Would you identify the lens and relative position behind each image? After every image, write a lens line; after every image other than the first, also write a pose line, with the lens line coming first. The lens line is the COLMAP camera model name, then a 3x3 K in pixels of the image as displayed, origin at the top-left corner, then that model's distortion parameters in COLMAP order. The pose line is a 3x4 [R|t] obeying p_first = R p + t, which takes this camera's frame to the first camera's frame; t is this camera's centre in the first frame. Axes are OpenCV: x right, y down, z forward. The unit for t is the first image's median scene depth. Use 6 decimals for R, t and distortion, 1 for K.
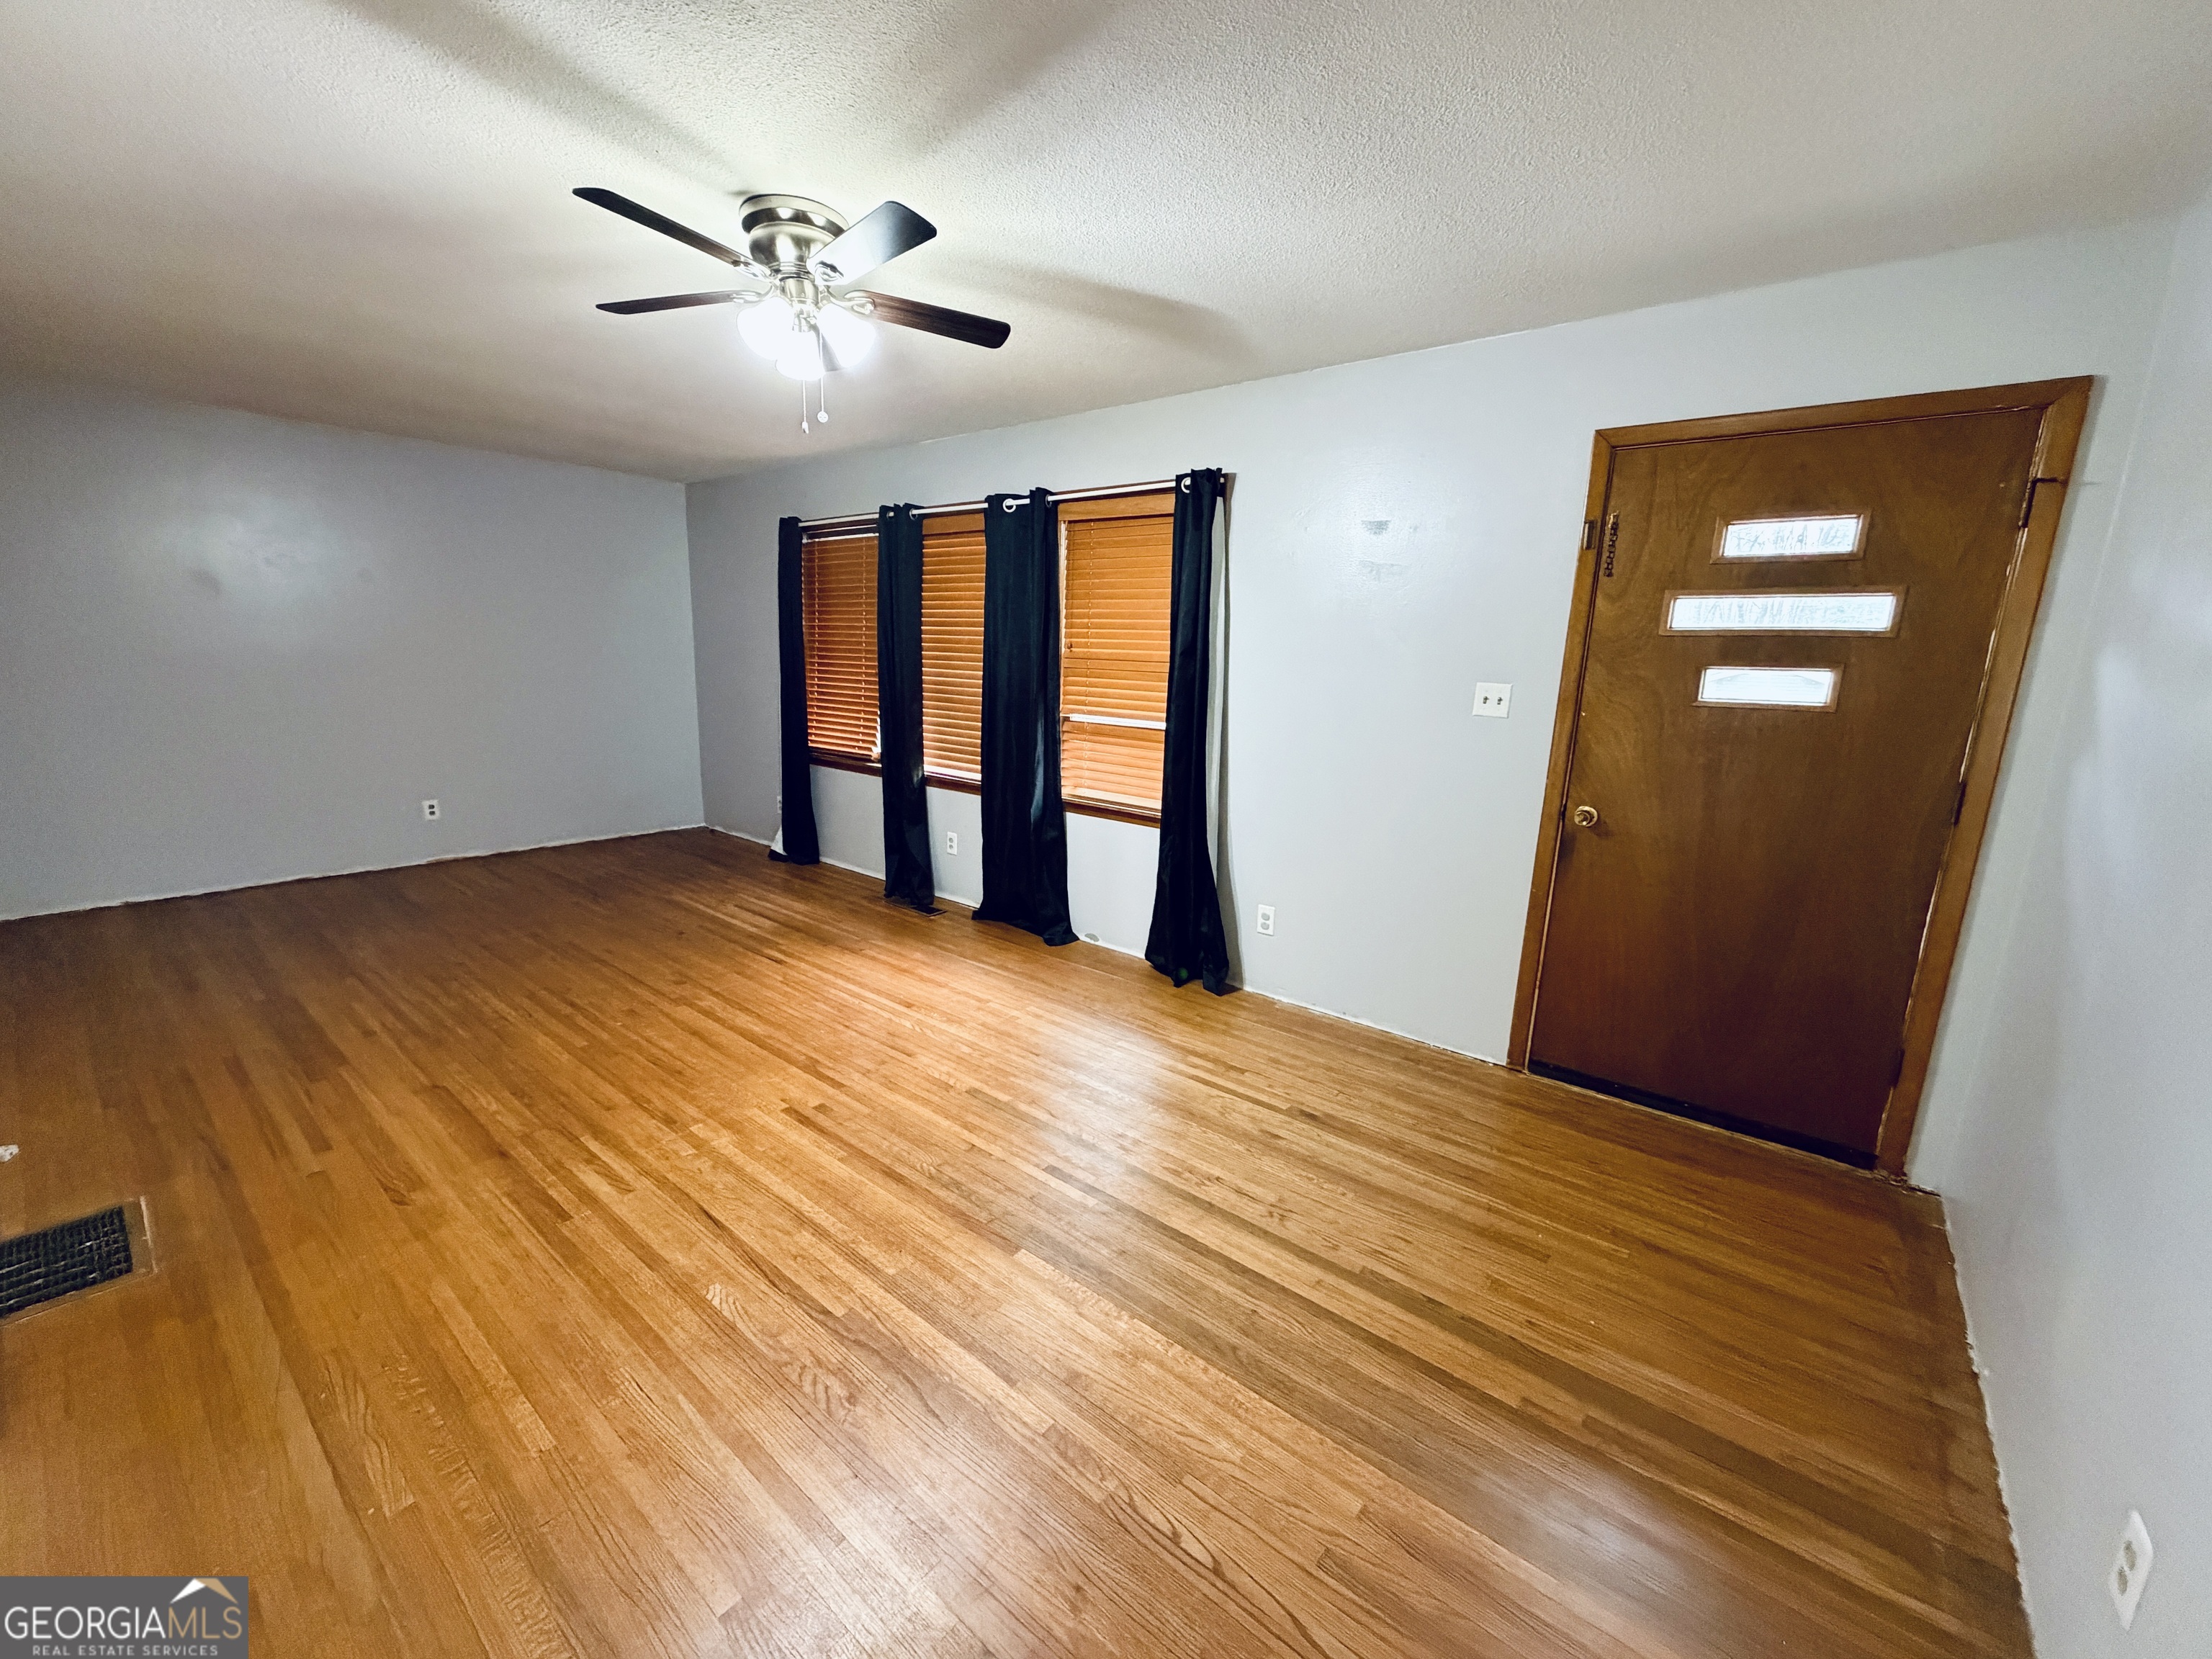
lens RADIAL K [[871.9, 0, 1100.2], [0, 871.9, 836.0], [0, 0, 1]] dist [-0.003528, 0.000052]
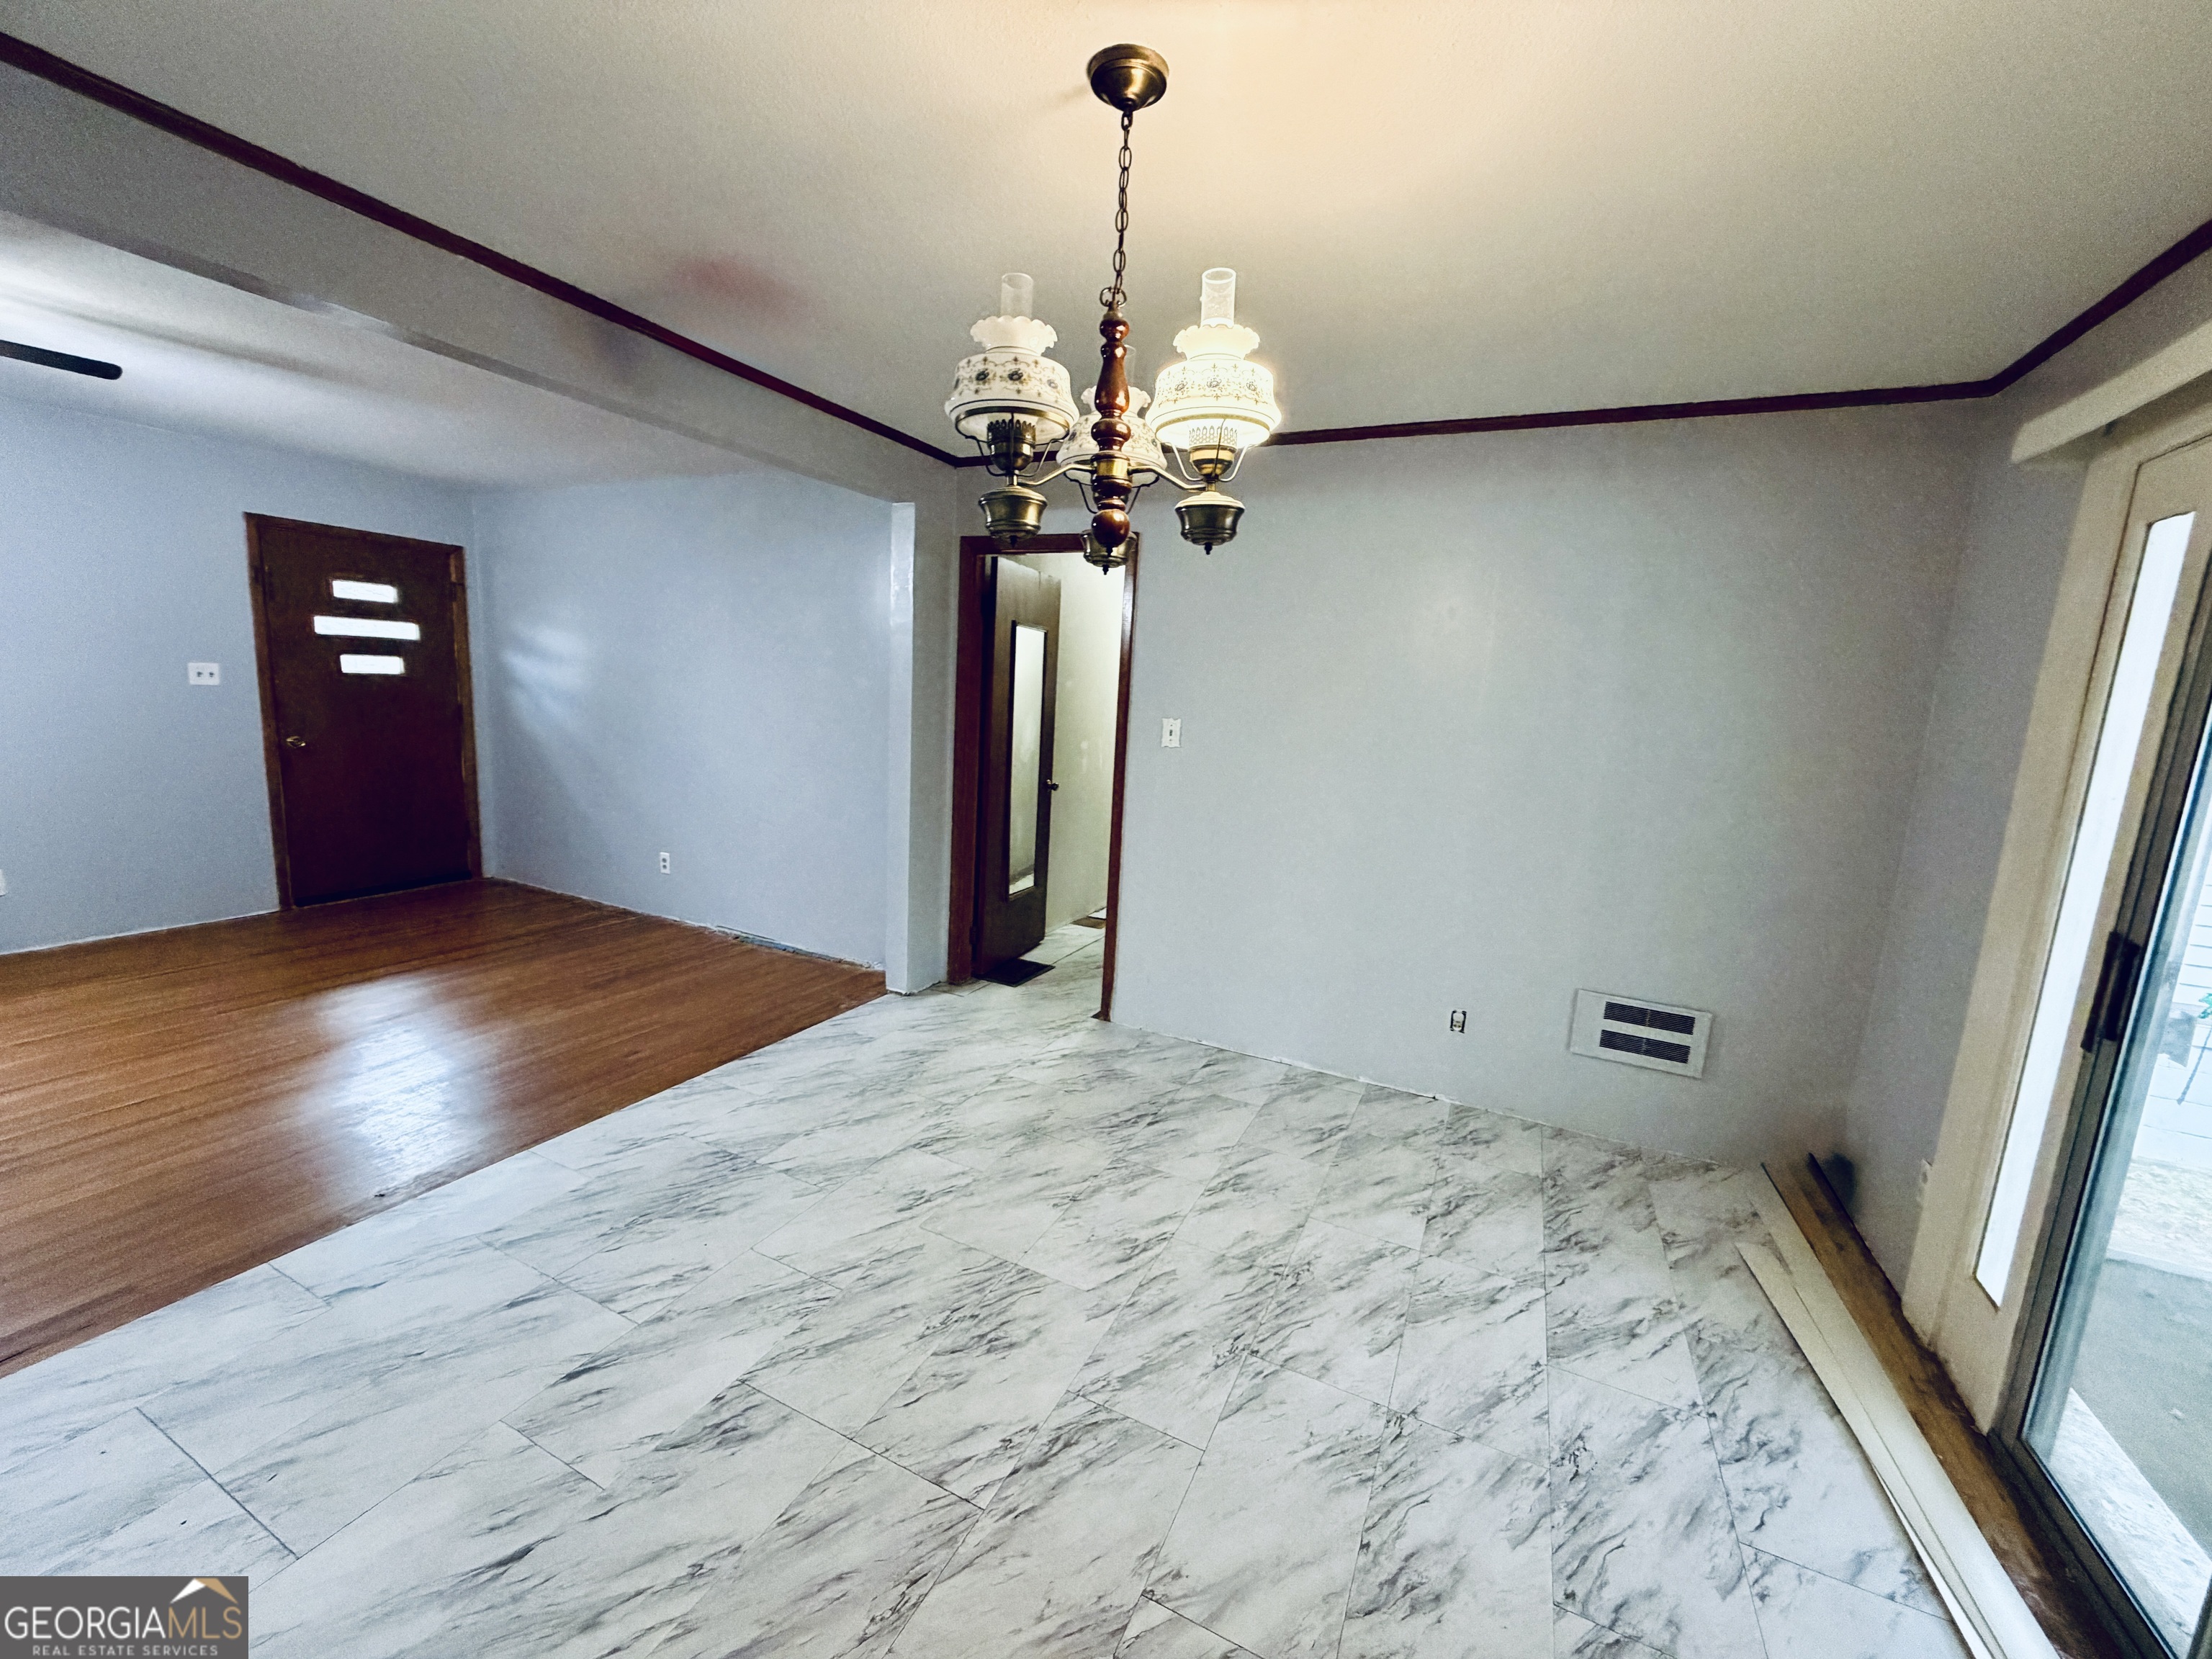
lens RADIAL K [[871.9, 0, 1107.1], [0, 871.9, 836.2], [0, 0, 1]] dist [-0.003528, 0.000052]
pose [[-0.225914, -0.207869, 0.951711, -1.355546], [0.135935, 0.960683, 0.242096, -0.038800], [-0.964616, 0.184064, -0.188775, -0.156135]]
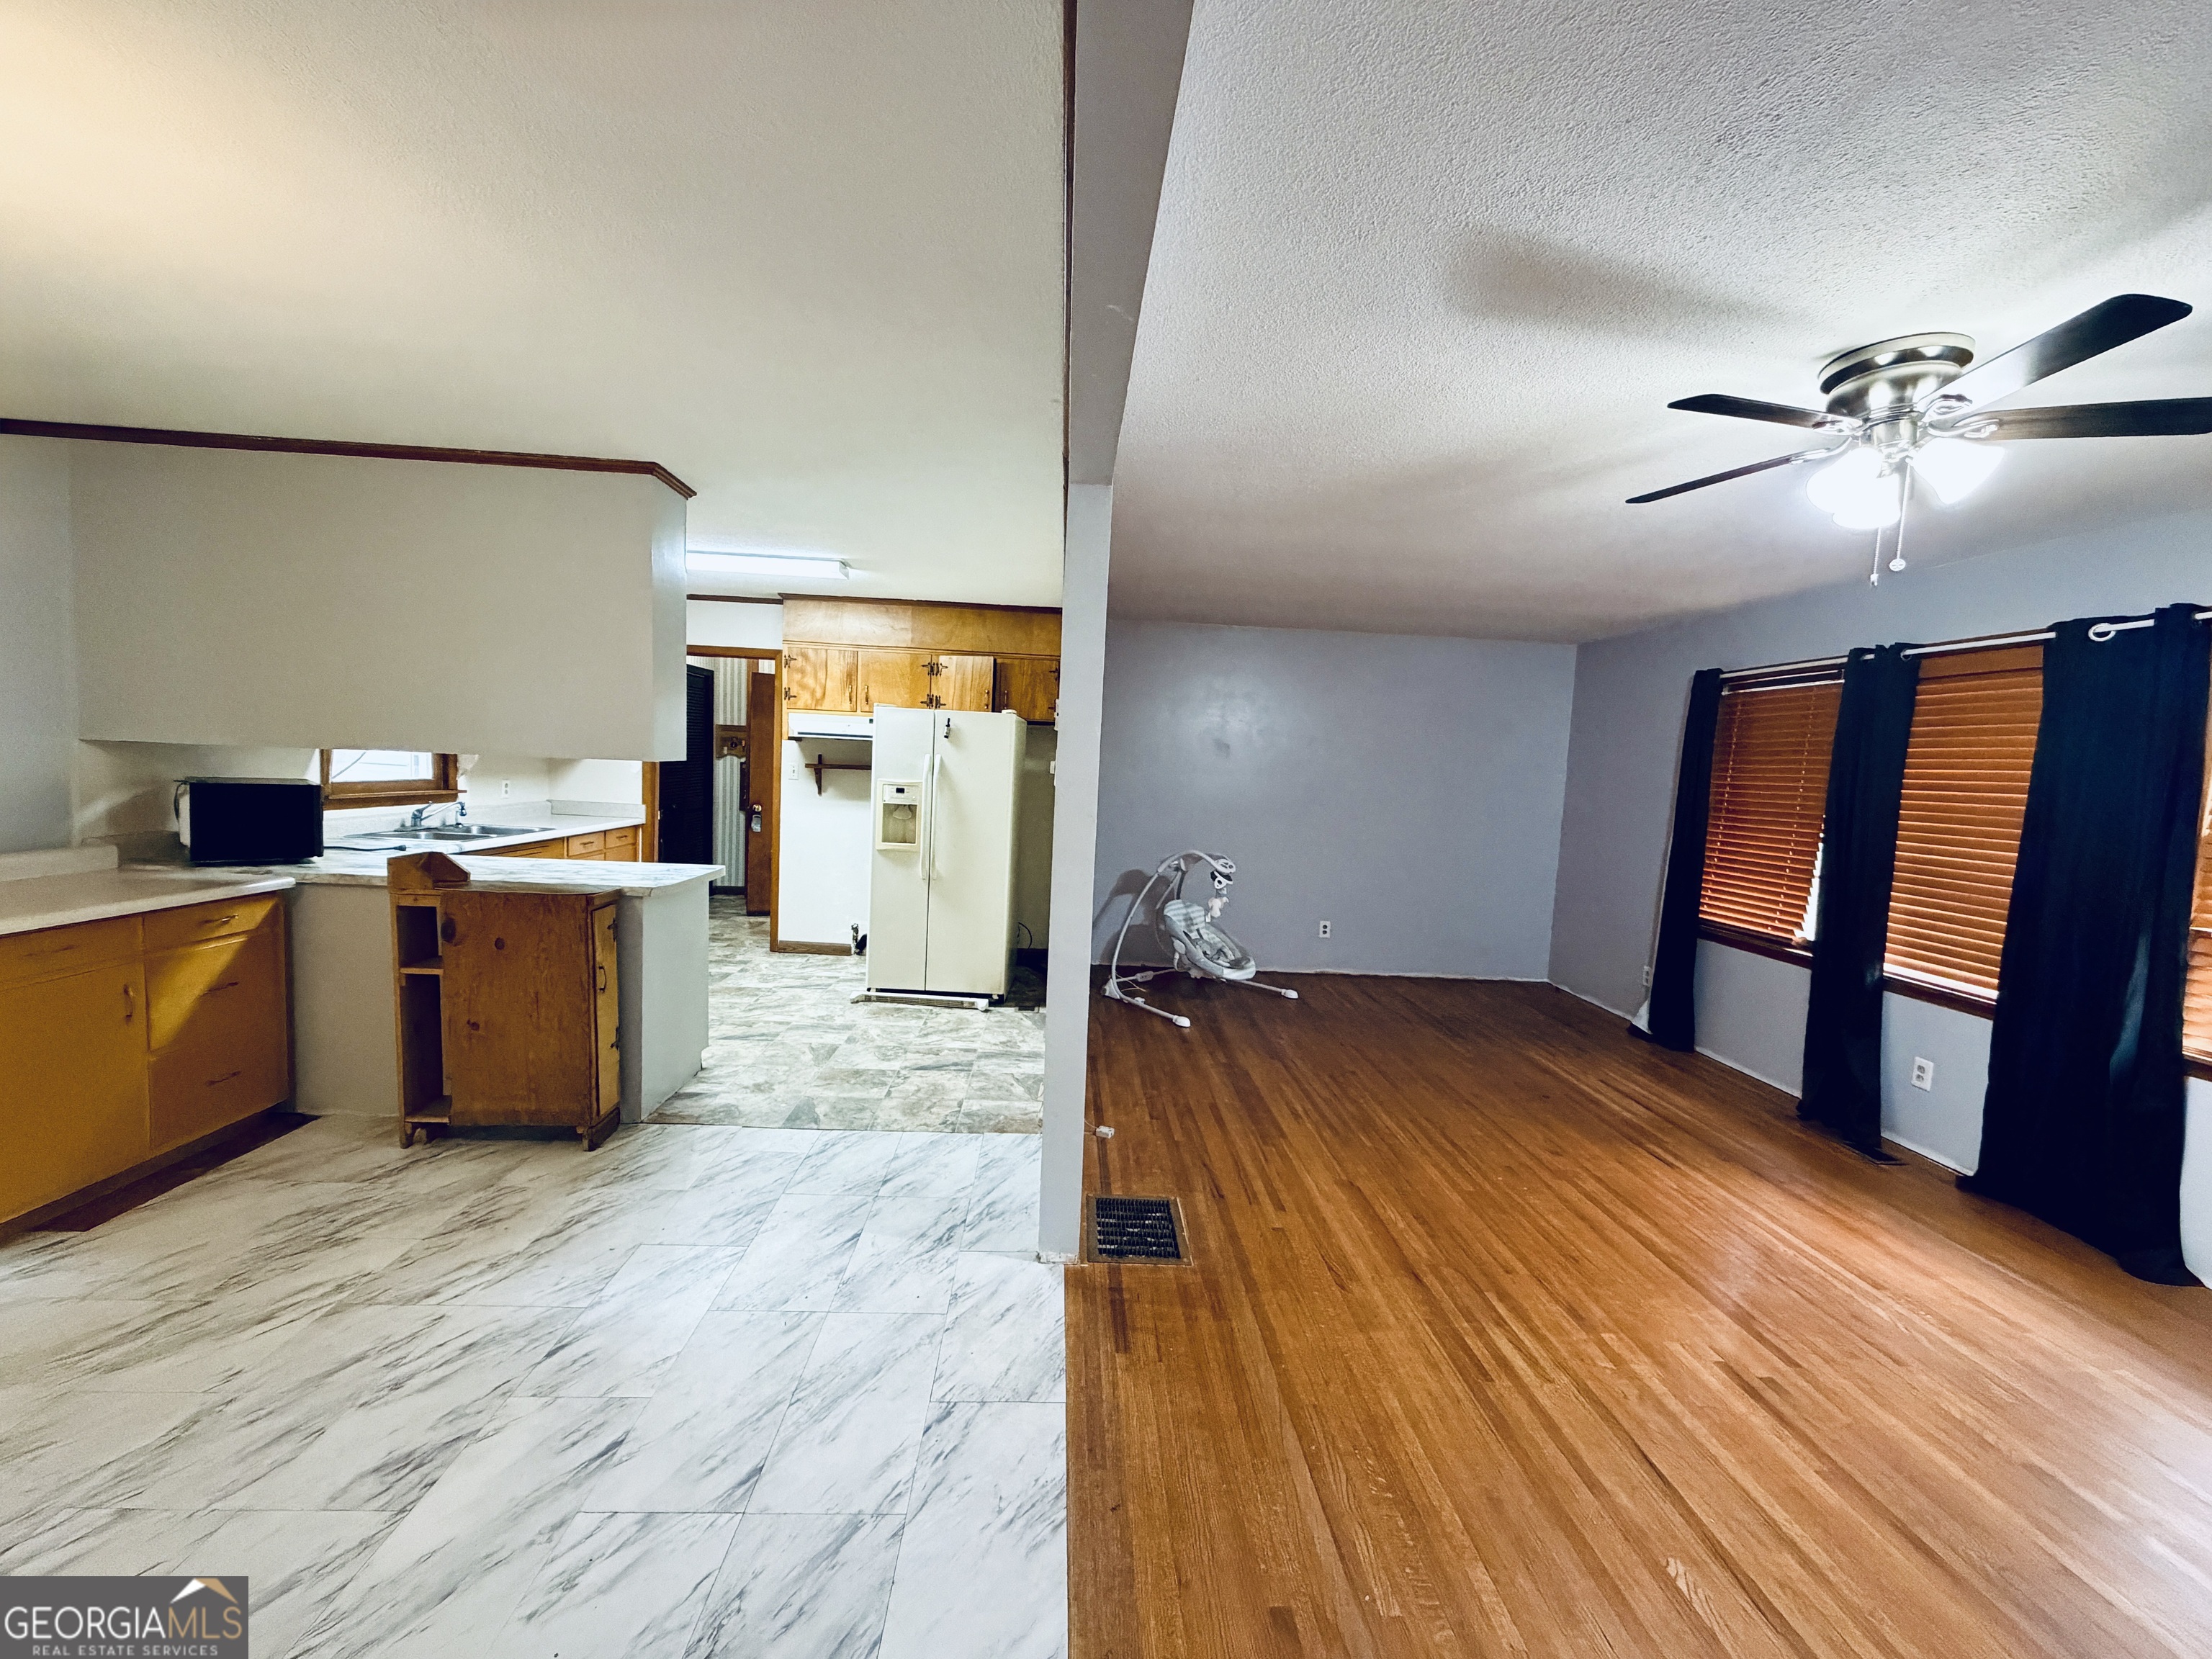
lens RADIAL K [[871.9, 0, 1097.0], [0, 871.9, 833.2], [0, 0, 1]] dist [-0.003528, 0.000052]
pose [[0.659500, 0.058086, -0.749457, -0.154683], [-0.180616, 0.980047, -0.082979, -0.006570], [0.729683, 0.190088, 0.656833, -0.076298]]
